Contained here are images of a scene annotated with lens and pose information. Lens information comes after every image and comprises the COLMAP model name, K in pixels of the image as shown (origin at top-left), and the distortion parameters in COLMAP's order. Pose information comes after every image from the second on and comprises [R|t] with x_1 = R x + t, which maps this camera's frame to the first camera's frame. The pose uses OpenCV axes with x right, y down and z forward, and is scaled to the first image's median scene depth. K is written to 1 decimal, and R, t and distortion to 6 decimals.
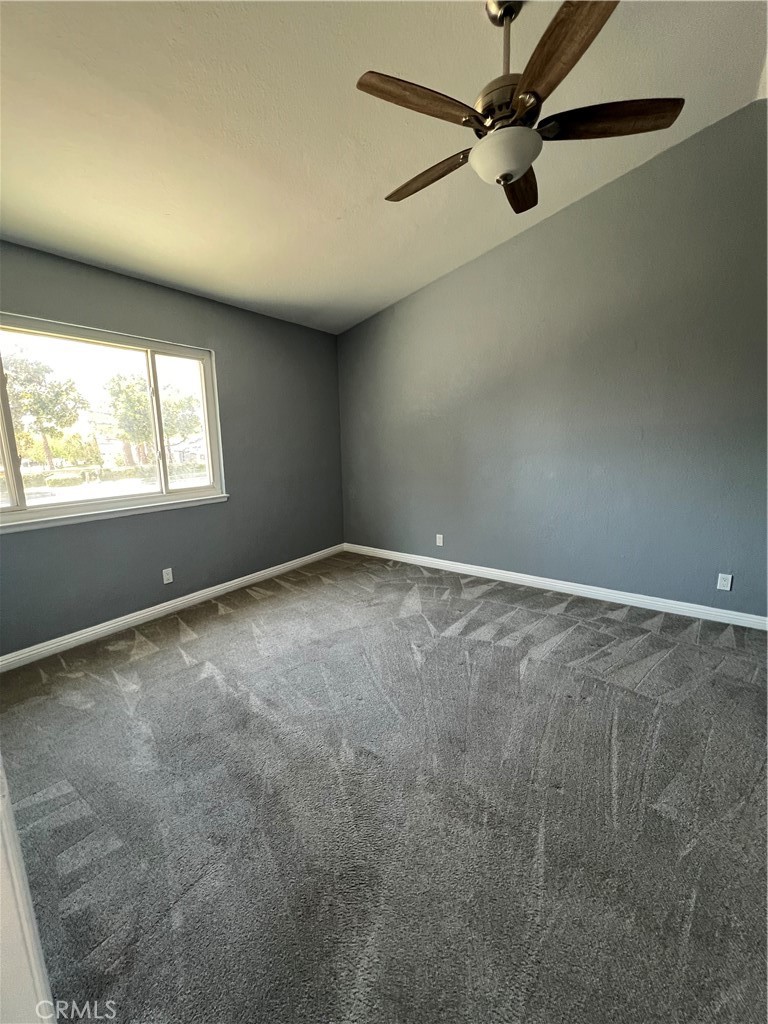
lens RADIAL K [[410.2, 0, 389.6], [0, 410.2, 514.6], [0, 0, 1]] dist [0.002427, 0.000732]
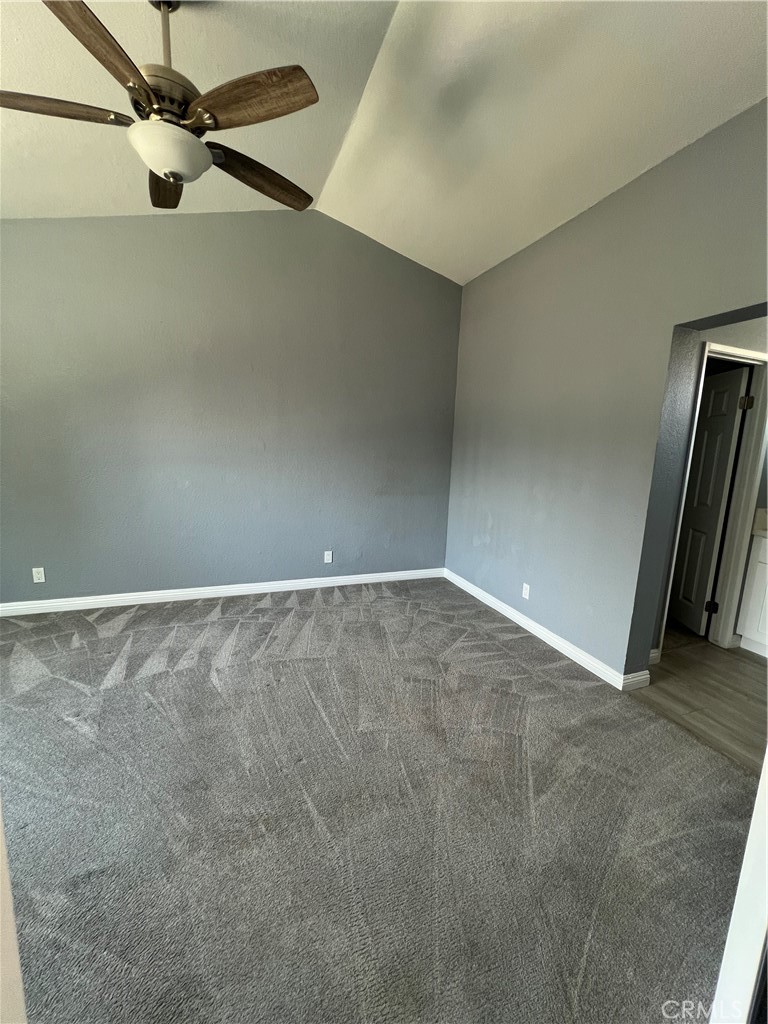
lens RADIAL K [[410.2, 0, 388.0], [0, 410.2, 512.6], [0, 0, 1]] dist [0.002427, 0.000732]
pose [[0.561478, -0.100240, 0.821398, -0.193961], [0.108445, 0.992988, 0.047050, -0.025987], [-0.820355, 0.062659, 0.568412, 0.069240]]
